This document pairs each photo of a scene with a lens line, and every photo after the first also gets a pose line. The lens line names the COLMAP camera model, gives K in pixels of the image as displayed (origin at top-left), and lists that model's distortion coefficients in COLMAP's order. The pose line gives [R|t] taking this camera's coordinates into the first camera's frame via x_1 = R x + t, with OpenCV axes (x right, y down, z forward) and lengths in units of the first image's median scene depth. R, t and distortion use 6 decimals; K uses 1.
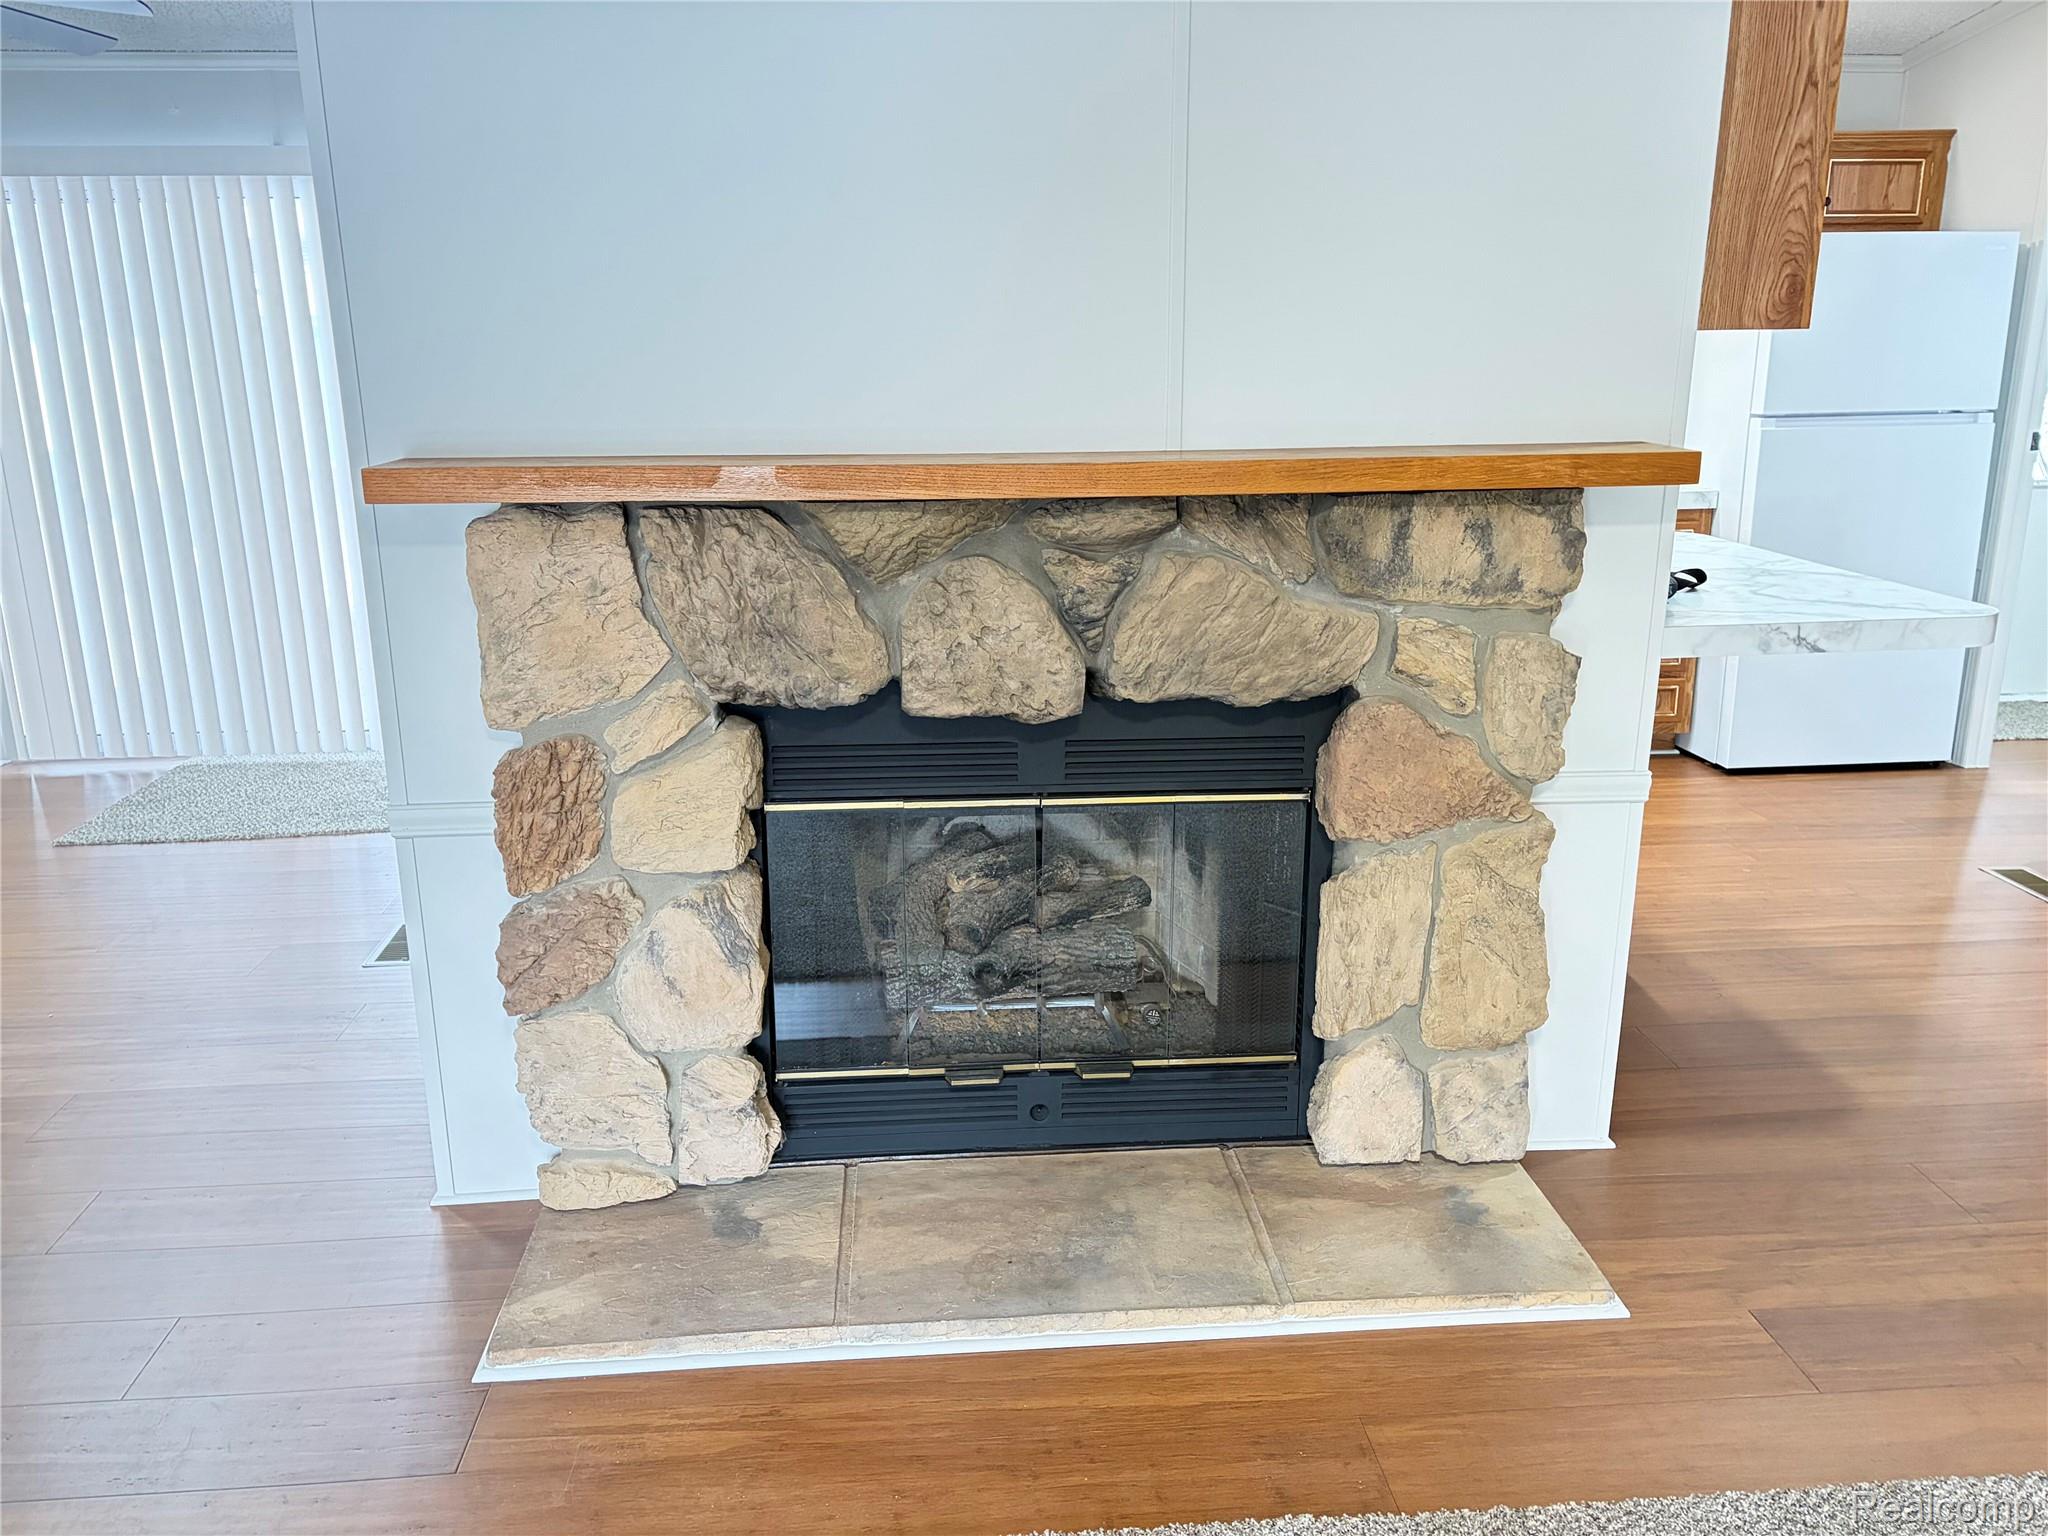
lens RADIAL K [[1572.2, 0, 1037.8], [0, 1572.2, 756.4], [0, 0, 1]] dist [0.050780, -0.003353]
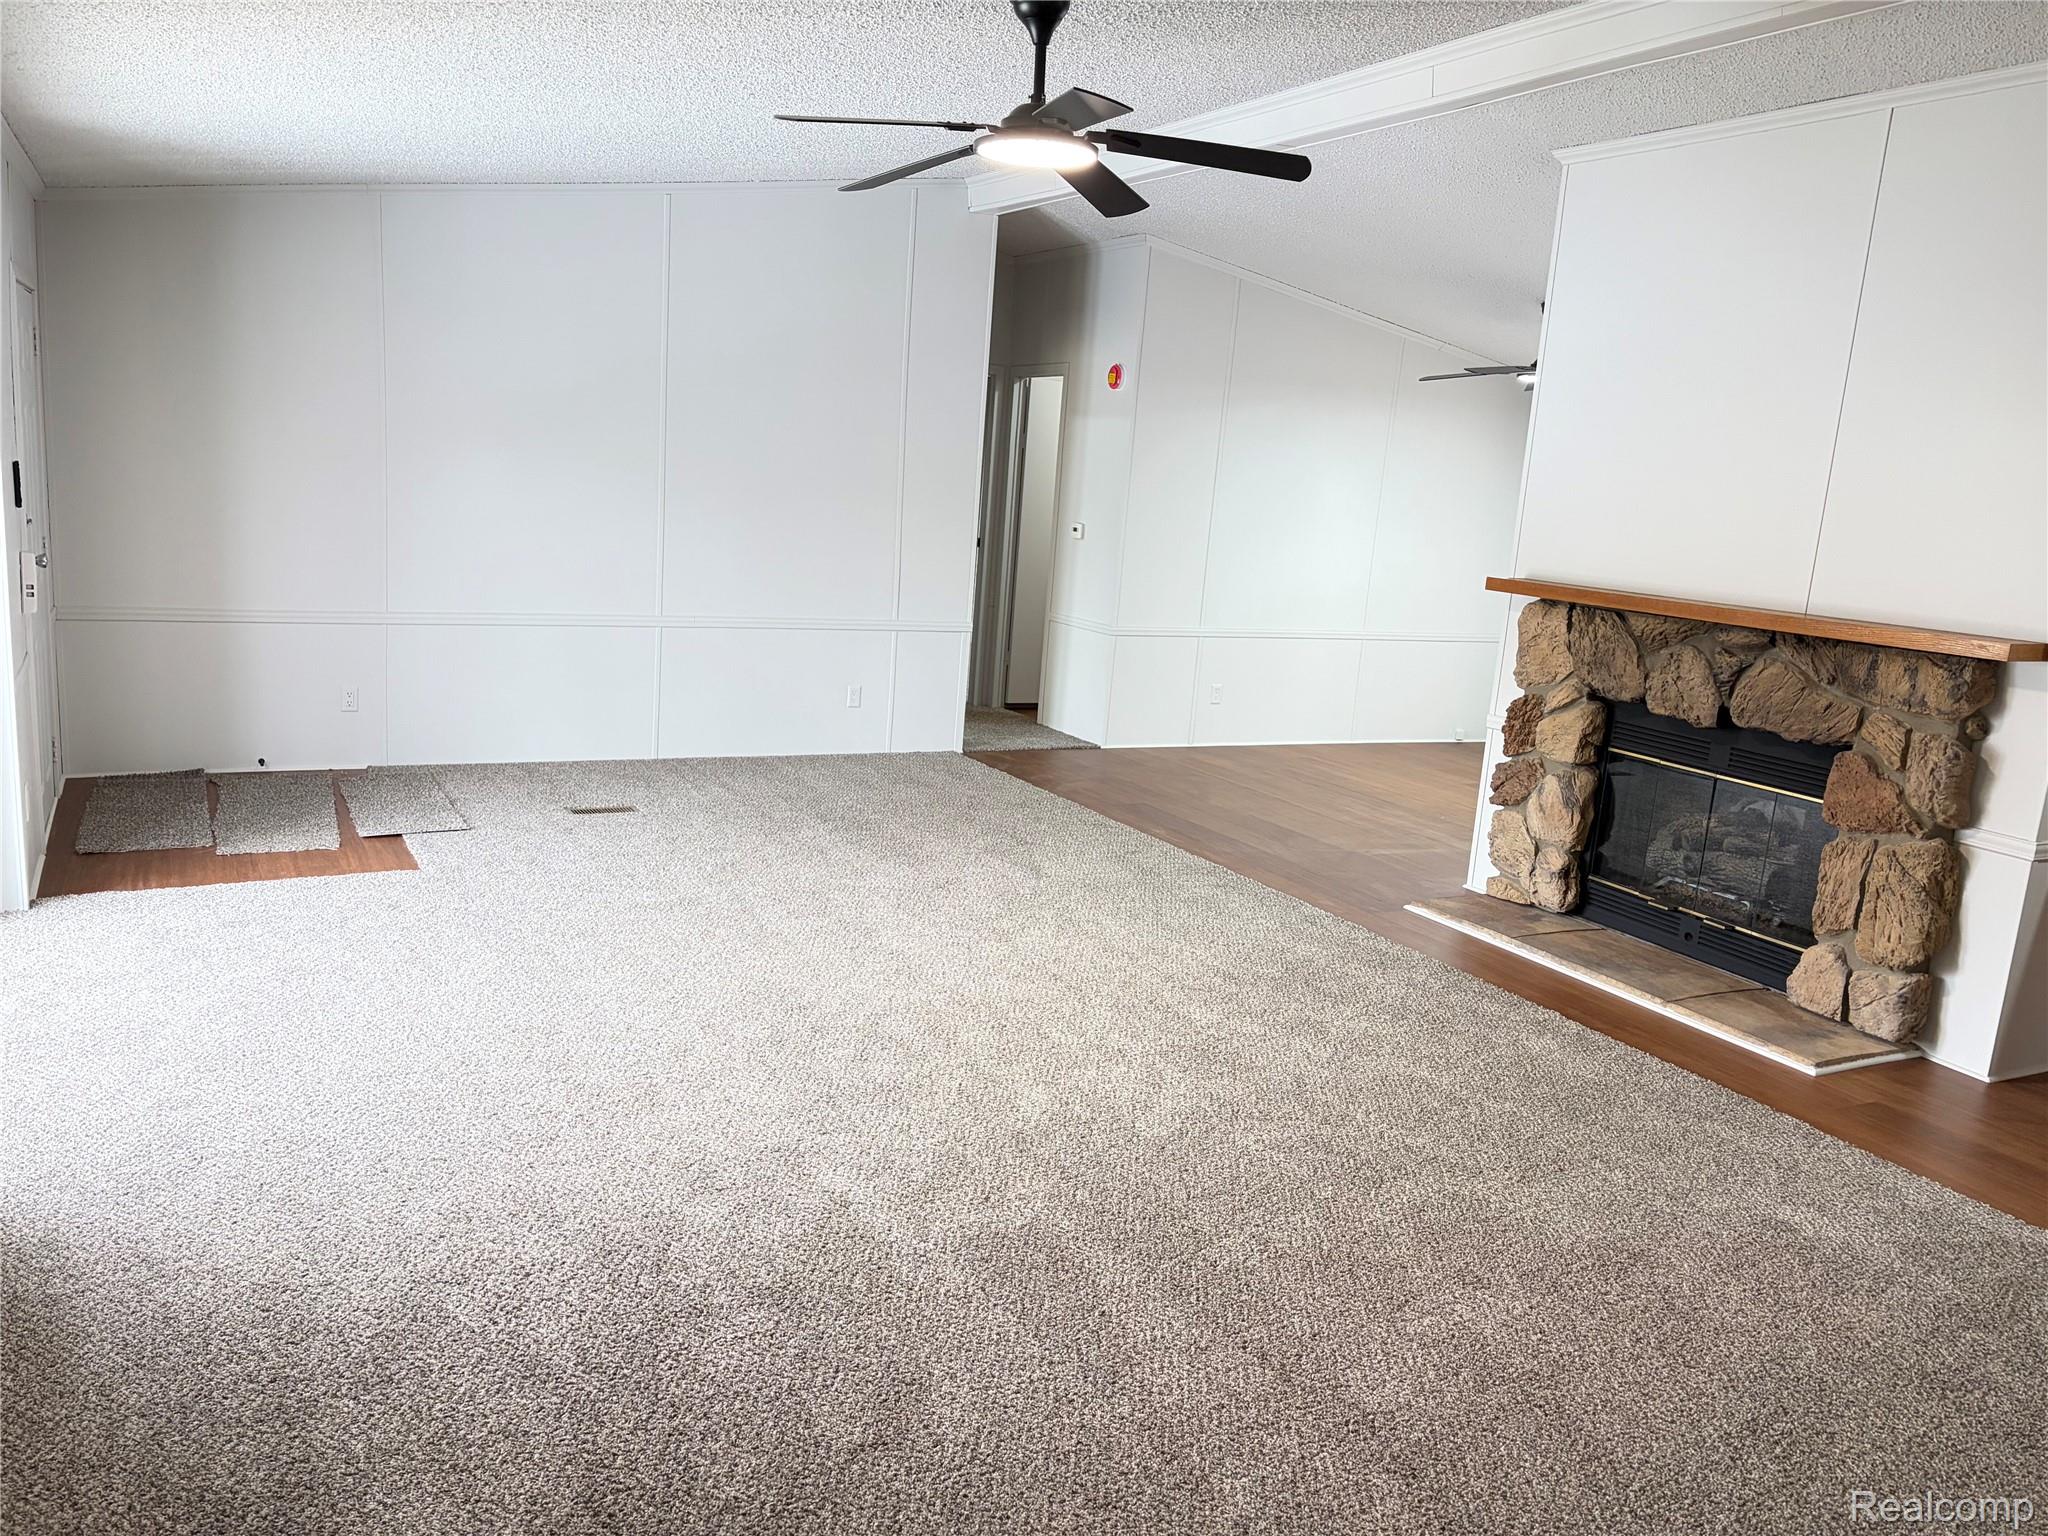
lens RADIAL K [[1572.2, 0, 1037.8], [0, 1572.2, 756.4], [0, 0, 1]] dist [0.050780, -0.003353]
pose [[0.406380, 0.201065, -0.891307, 1.571725], [-0.322643, 0.944224, 0.065898, 0.164149], [0.854843, 0.260795, 0.448585, -0.722850]]
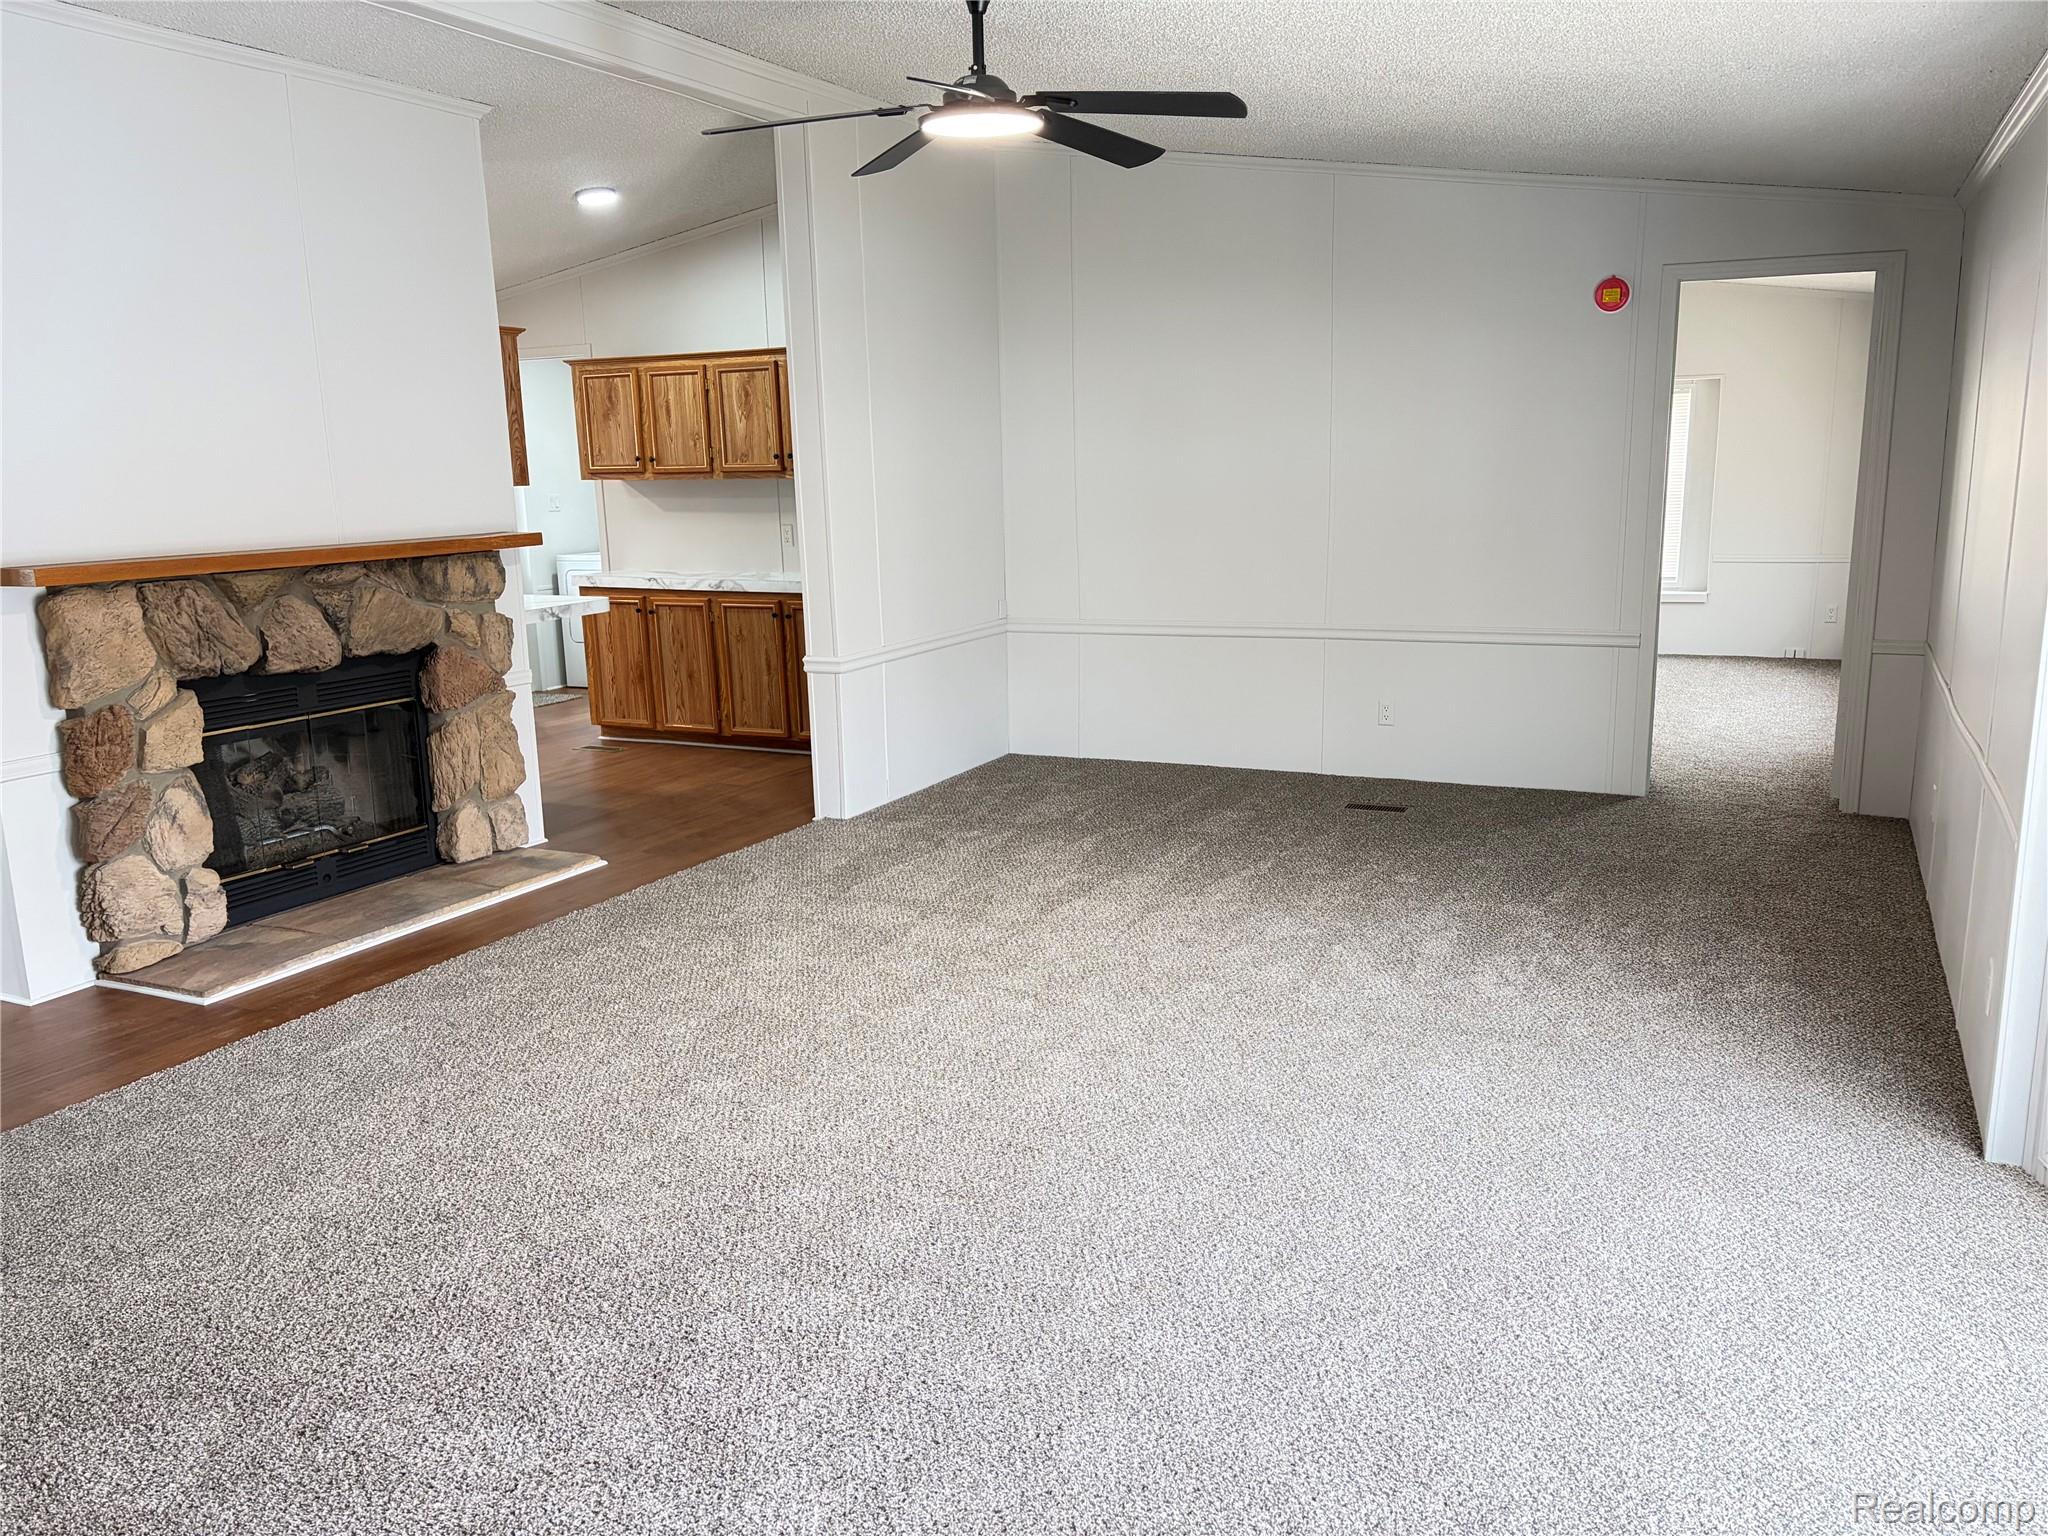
lens RADIAL K [[1572.2, 0, 1037.8], [0, 1572.2, 756.4], [0, 0, 1]] dist [0.050780, -0.003353]
pose [[0.508293, -0.169795, 0.844279, -1.364352], [0.255310, 0.966008, 0.040568, 0.254478], [-0.822469, 0.194932, 0.534366, -0.943291]]
